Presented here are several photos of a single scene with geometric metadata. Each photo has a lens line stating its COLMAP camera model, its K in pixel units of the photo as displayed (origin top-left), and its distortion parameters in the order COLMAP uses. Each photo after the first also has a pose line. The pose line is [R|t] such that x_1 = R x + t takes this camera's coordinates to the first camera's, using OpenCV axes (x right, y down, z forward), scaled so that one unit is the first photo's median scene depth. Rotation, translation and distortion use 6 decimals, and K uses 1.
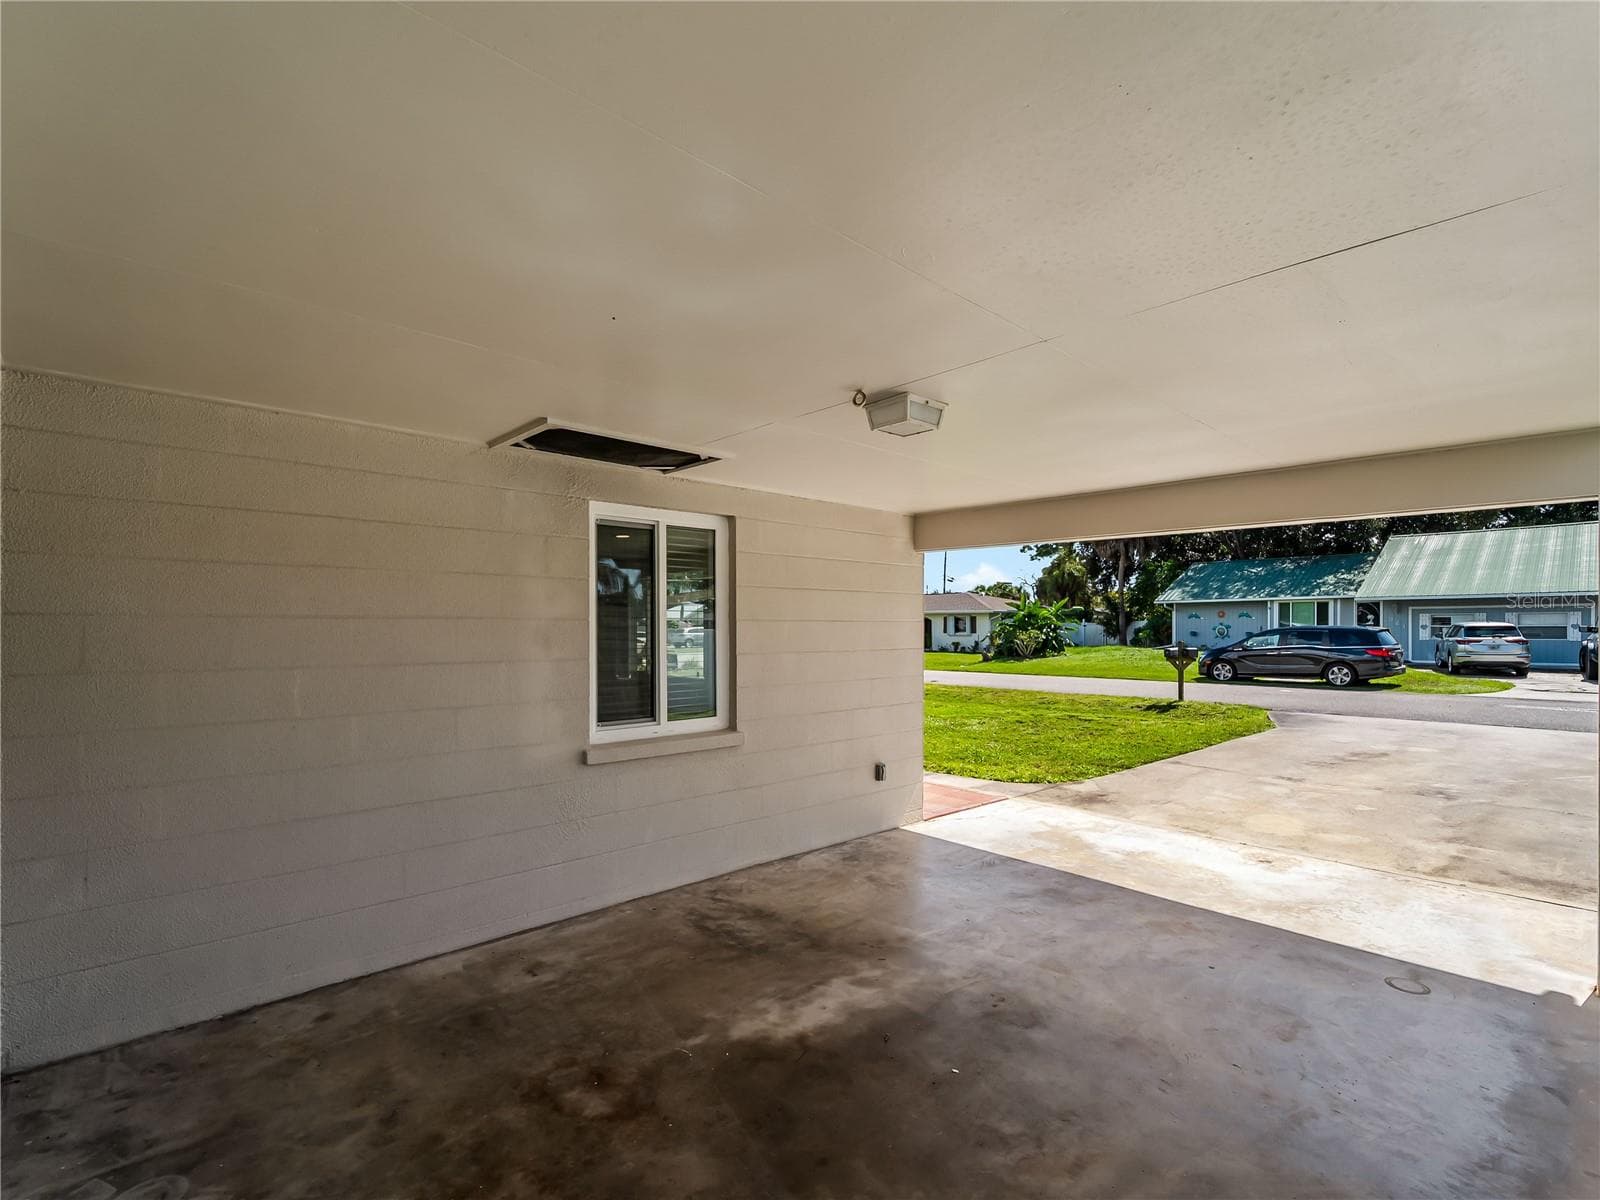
lens RADIAL K [[744.9, 0, 800.4], [0, 744.9, 611.7], [0, 0, 1]] dist [-0.000911, -0.001302]
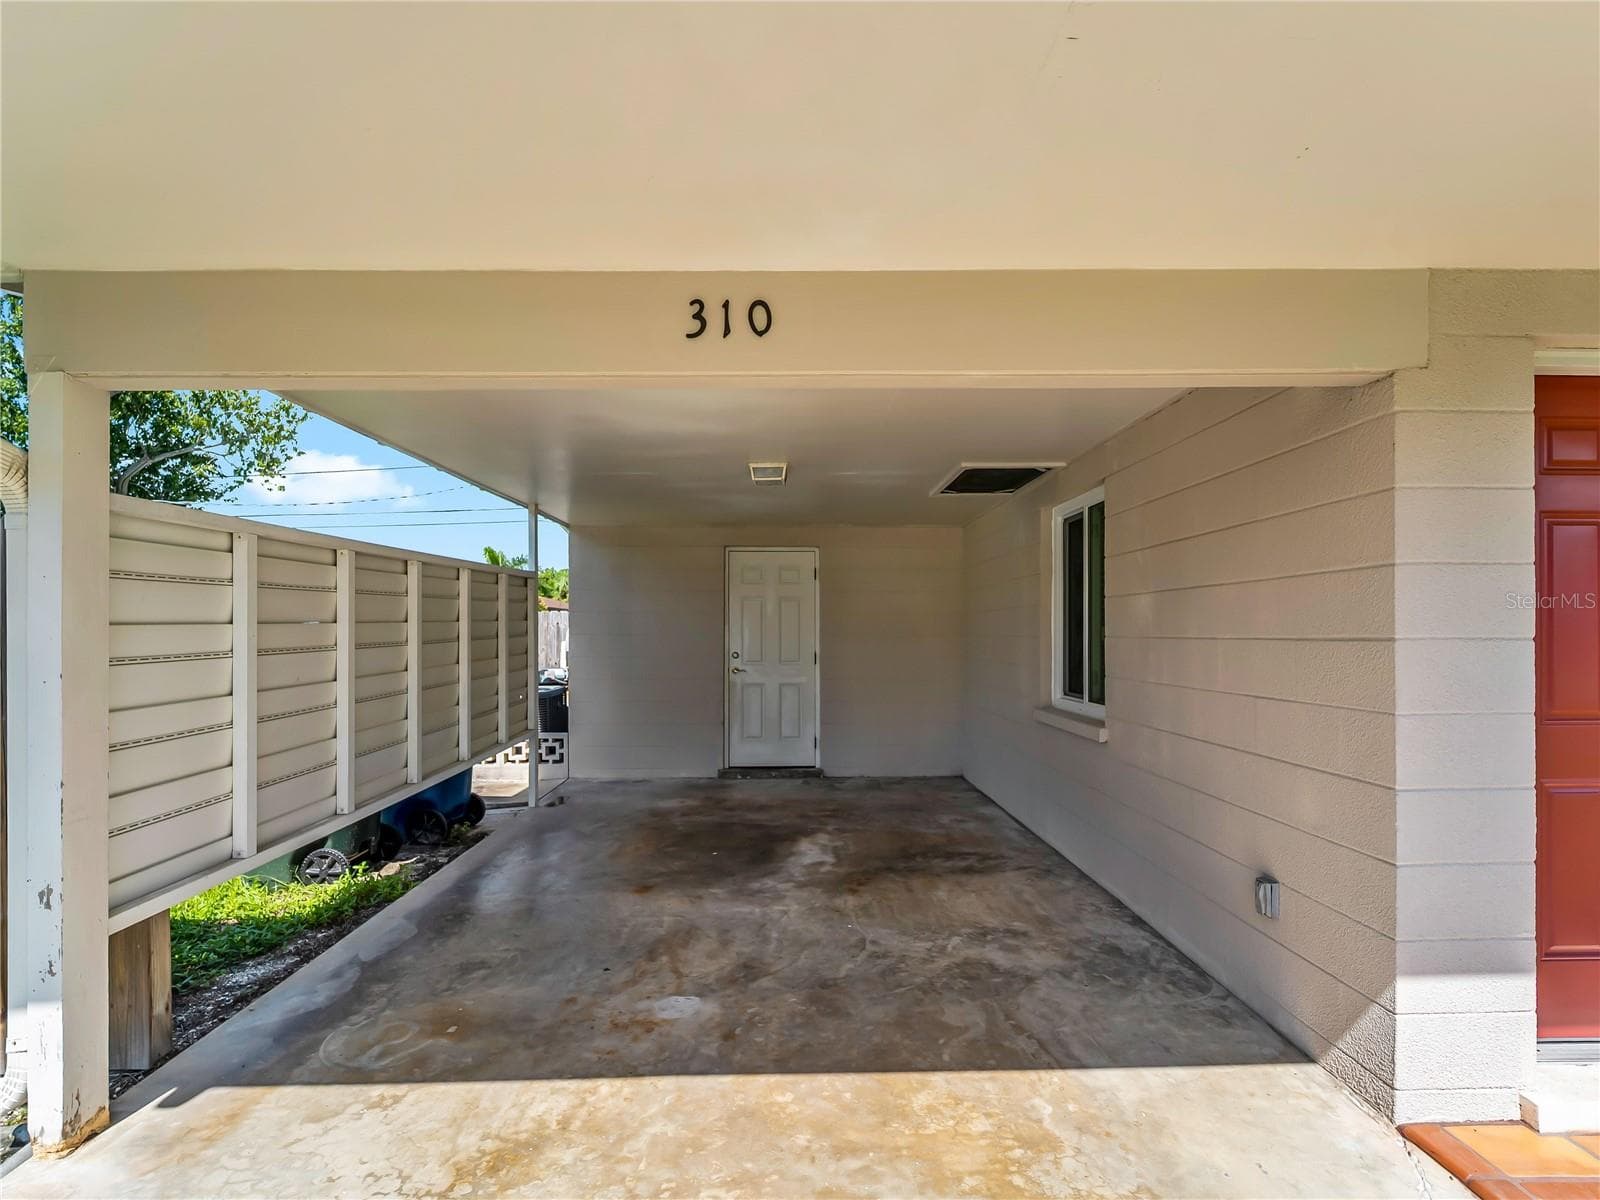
lens RADIAL K [[749.6, 0, 806.0], [0, 749.6, 623.9], [0, 0, 1]] dist [0.001129, 0.000821]
pose [[-0.637679, 0.002156, -0.770299, 0.734097], [0.015803, 0.999822, -0.010284, 0.045129], [0.770140, -0.018731, -0.637600, 1.194739]]
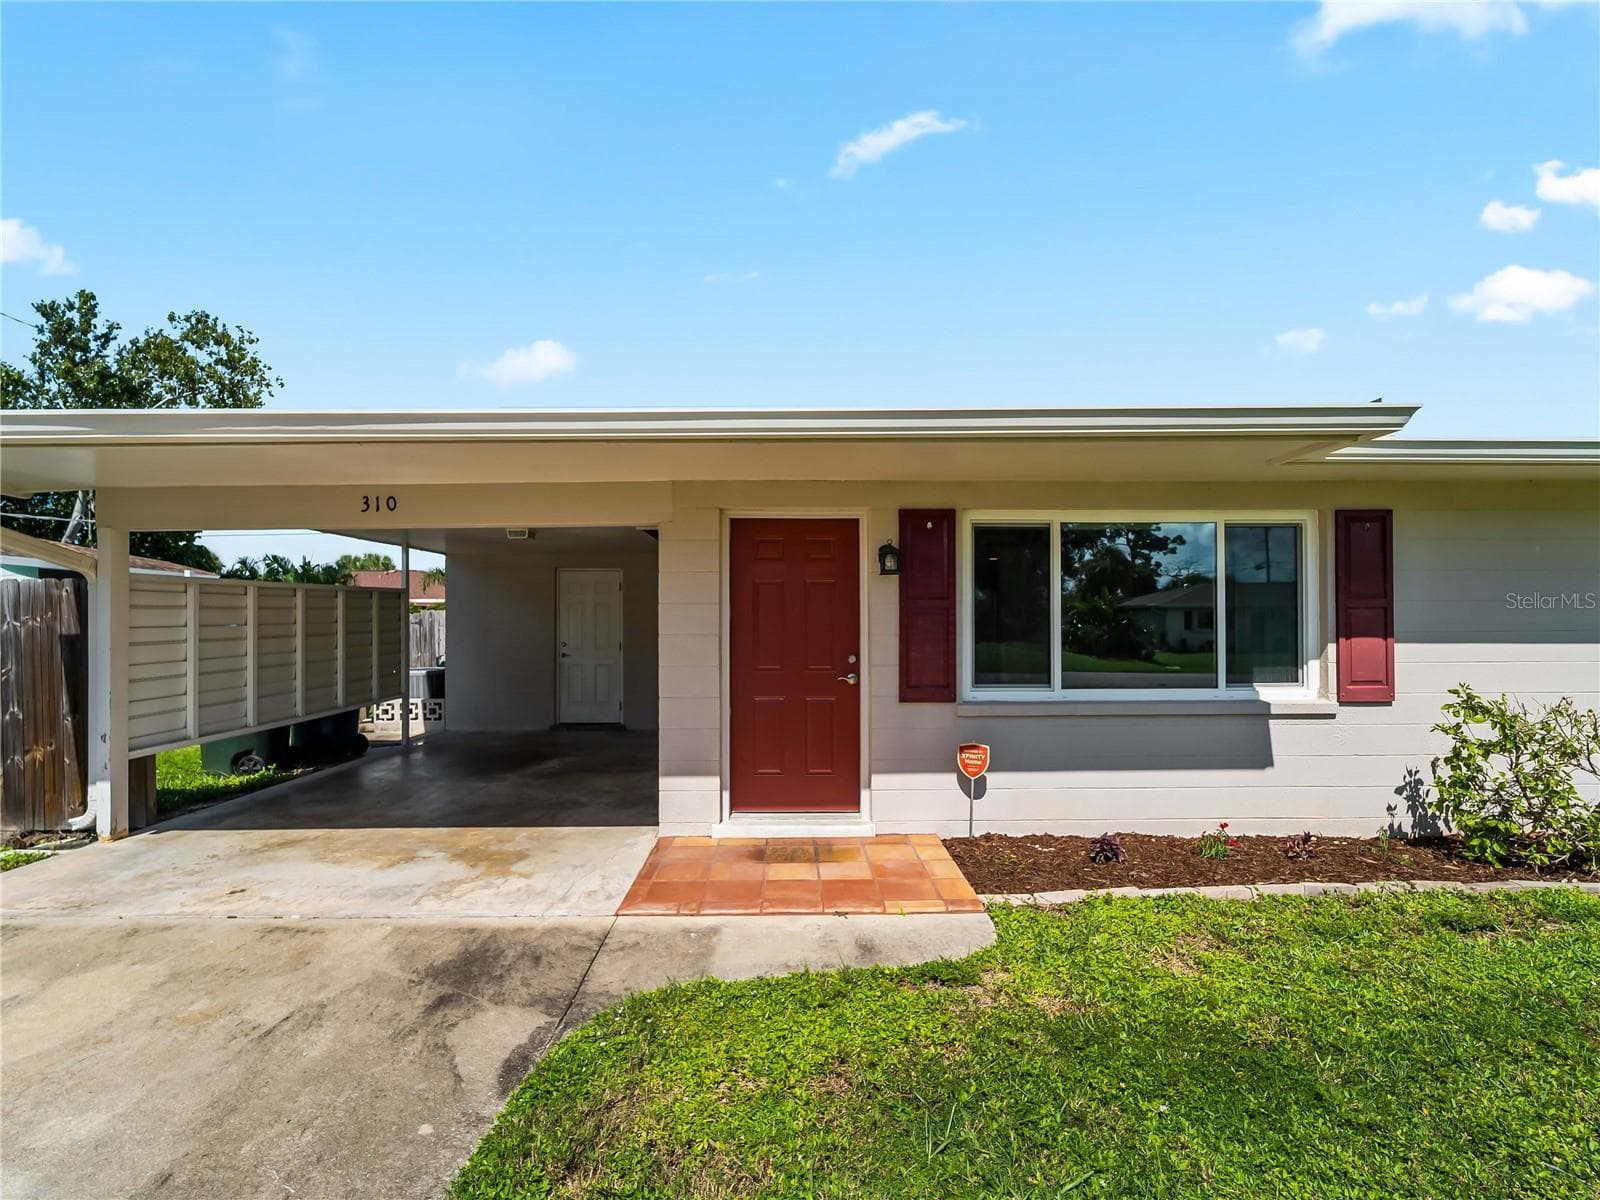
lens RADIAL K [[744.9, 0, 800.4], [0, 744.9, 611.7], [0, 0, 1]] dist [-0.000911, -0.001302]
pose [[-0.647117, -0.001938, -0.762388, 0.846232], [0.015963, 0.999743, -0.016091, 0.042621], [0.762224, -0.022583, -0.646920, 2.027934]]
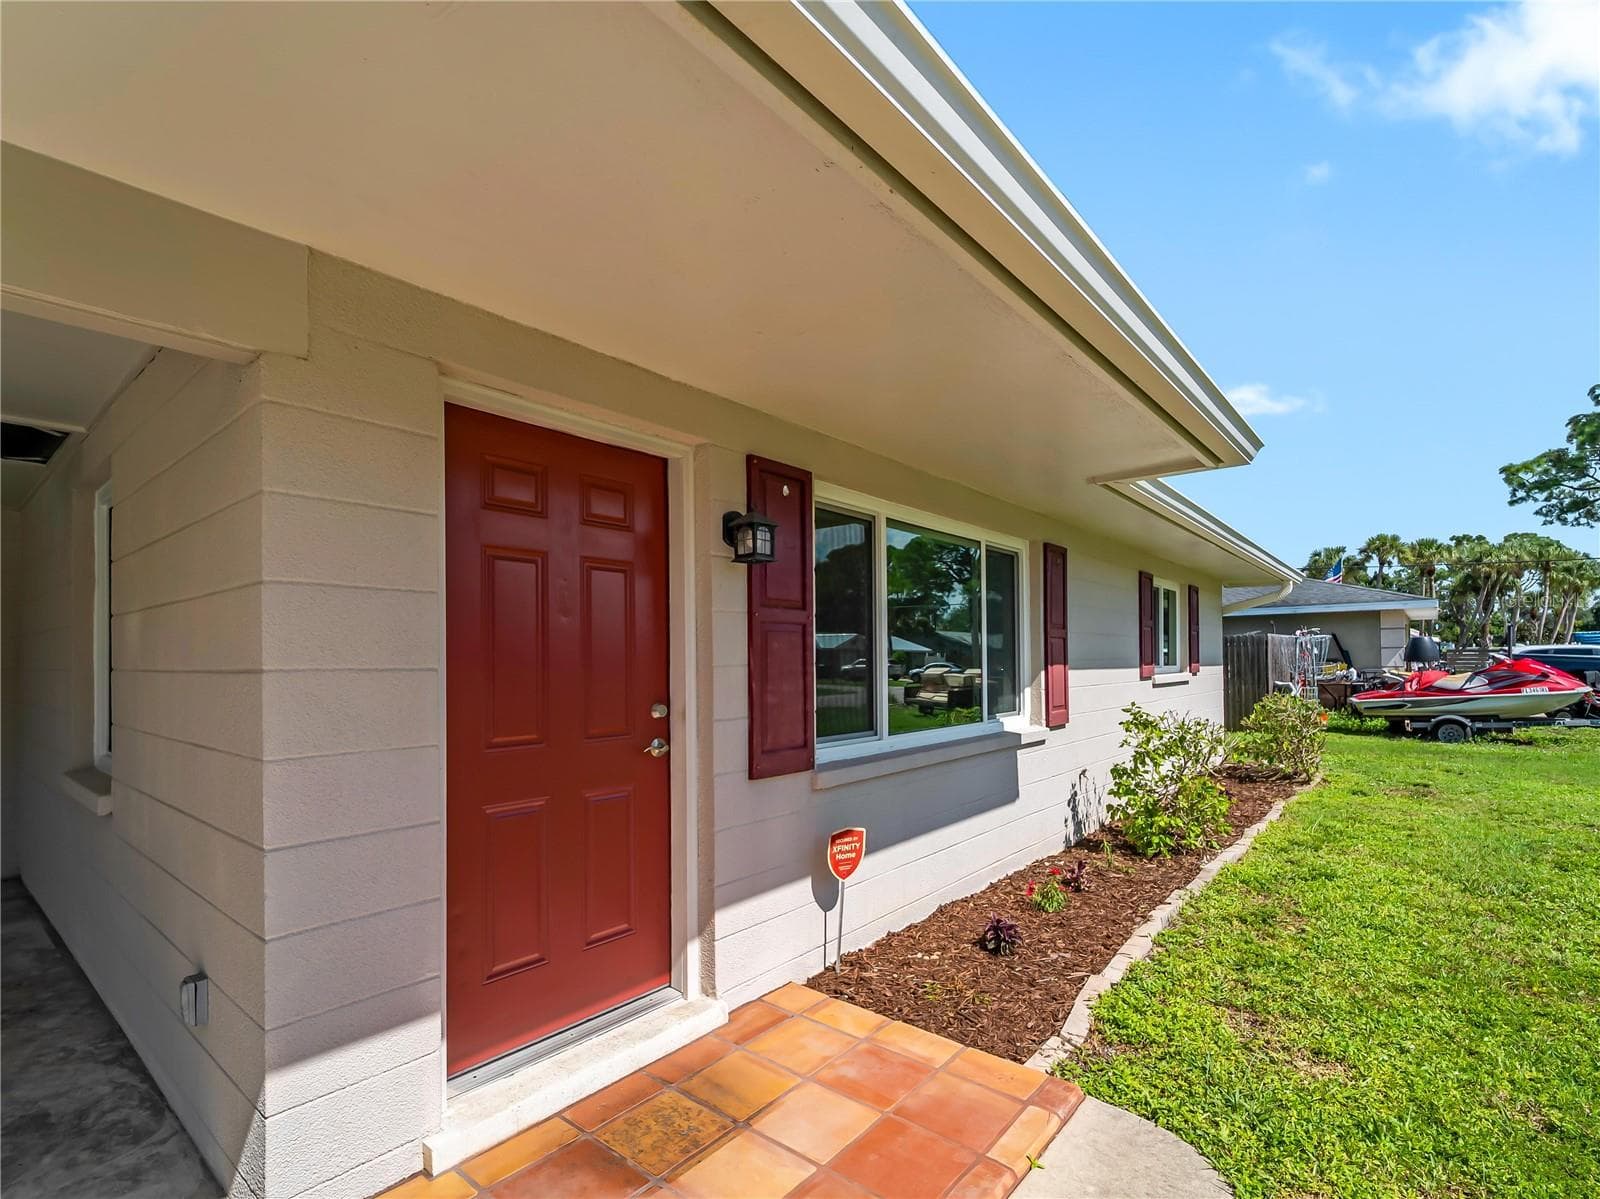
lens RADIAL K [[771.5, 0, 800.4], [0, 771.5, 648.0], [0, 0, 1]] dist [-0.017675, 0.000308]
pose [[0.162344, -0.012676, -0.986653, 0.593940], [0.021402, 0.999727, -0.009323, 0.052468], [0.986502, -0.019603, 0.162572, 1.371222]]
